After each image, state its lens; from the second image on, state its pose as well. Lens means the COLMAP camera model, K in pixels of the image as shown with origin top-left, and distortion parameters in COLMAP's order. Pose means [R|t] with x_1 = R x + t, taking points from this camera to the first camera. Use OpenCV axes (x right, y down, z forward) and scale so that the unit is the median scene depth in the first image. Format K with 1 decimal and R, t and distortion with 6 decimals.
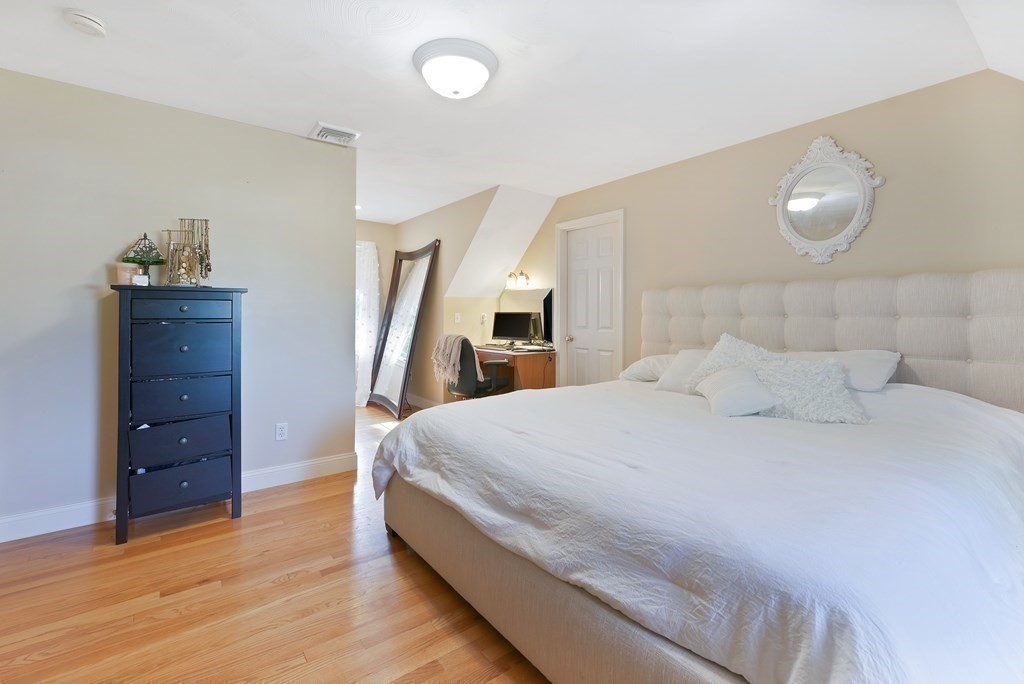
lens RADIAL K [[434.3, 0, 503.2], [0, 434.3, 311.5], [0, 0, 1]] dist [0.006239, 0.000317]
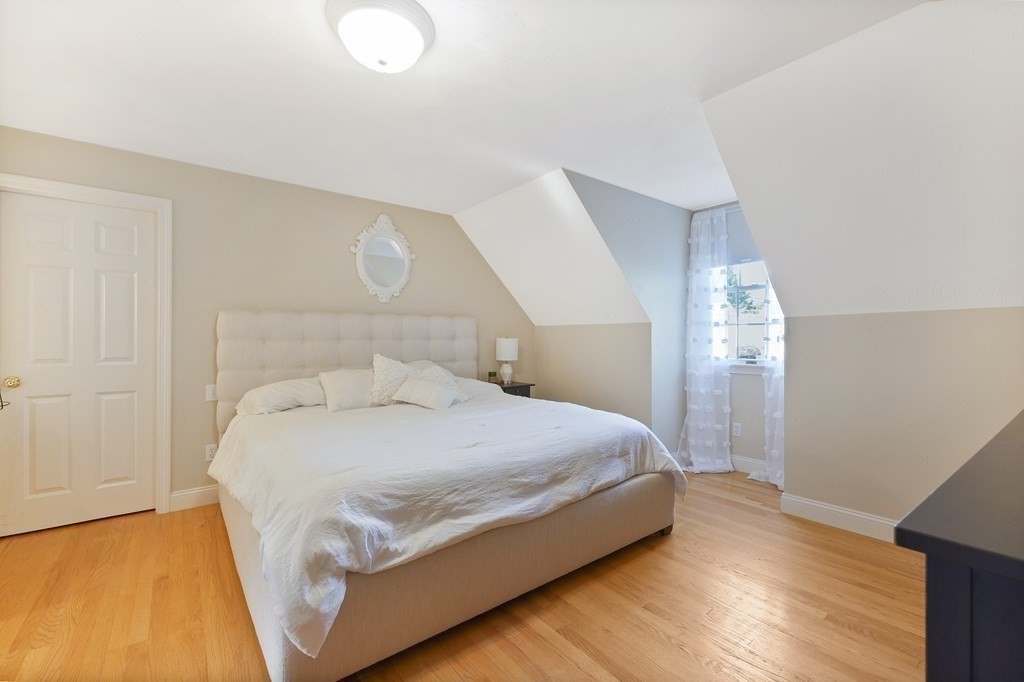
lens RADIAL K [[434.3, 0, 510.4], [0, 434.3, 338.7], [0, 0, 1]] dist [0.006239, 0.000317]
pose [[-0.002859, -0.002261, 0.999993, -1.090850], [-0.004821, 0.999986, 0.002247, 0.002141], [-0.999984, -0.004815, -0.002870, 0.920952]]
